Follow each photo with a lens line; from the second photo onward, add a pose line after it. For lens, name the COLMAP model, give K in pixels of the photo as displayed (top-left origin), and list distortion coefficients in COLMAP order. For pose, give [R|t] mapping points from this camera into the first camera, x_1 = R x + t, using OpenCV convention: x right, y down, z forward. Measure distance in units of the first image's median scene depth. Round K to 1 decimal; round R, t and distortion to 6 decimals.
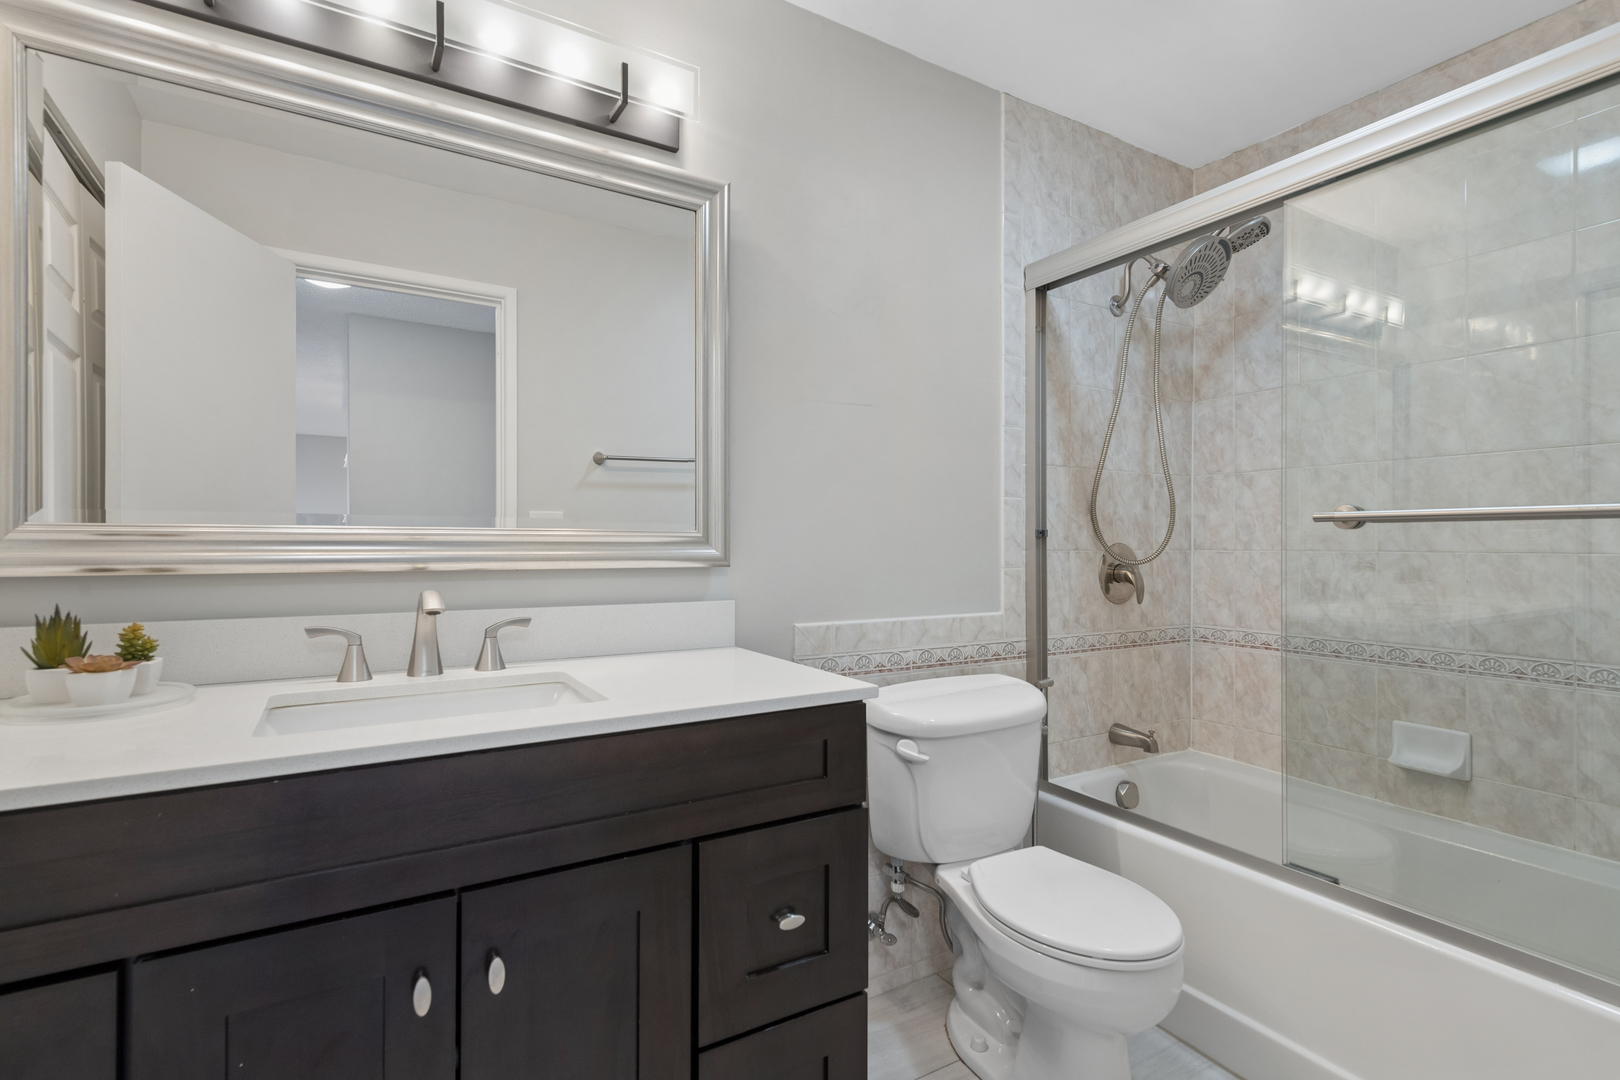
lens RADIAL K [[778.3, 0, 811.2], [0, 778.3, 546.9], [0, 0, 1]] dist [0.004721, 0.000239]
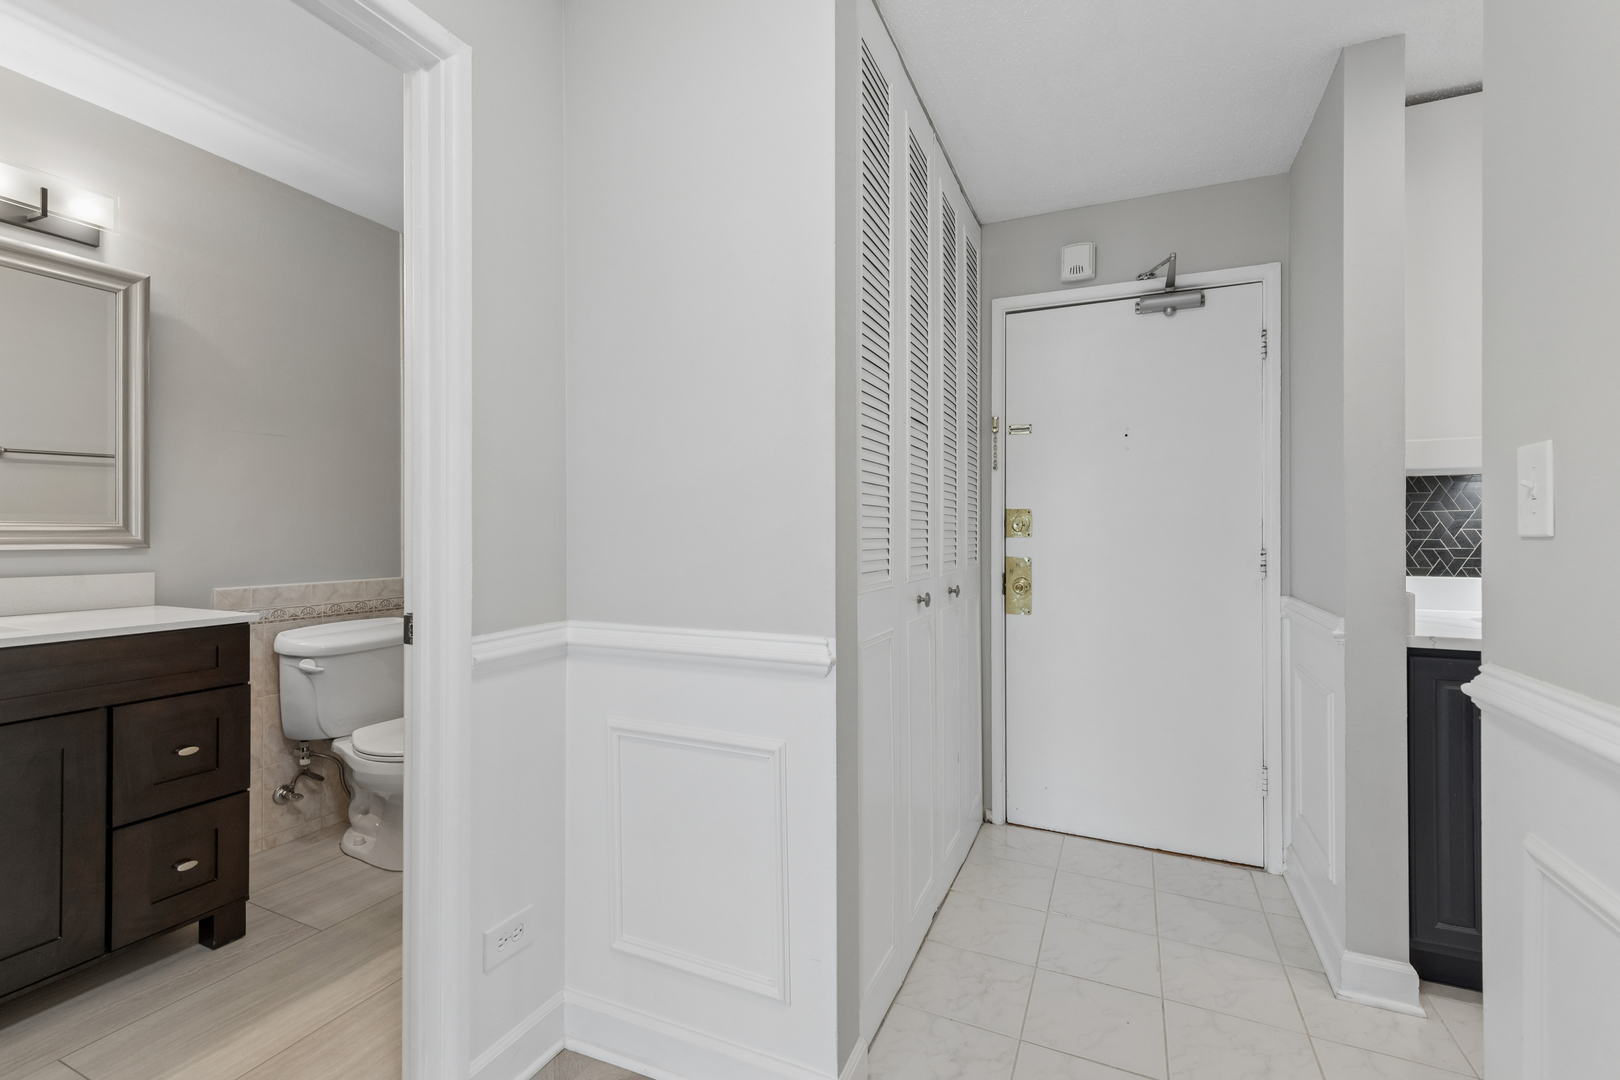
lens RADIAL K [[705.6, 0, 815.7], [0, 705.6, 532.1], [0, 0, 1]] dist [-0.000324, 0.000888]
pose [[0.813391, 0.001515, 0.581715, 0.126090], [-0.000413, 0.999998, -0.002027, -0.000162], [-0.581717, 0.001409, 0.813390, -0.700063]]
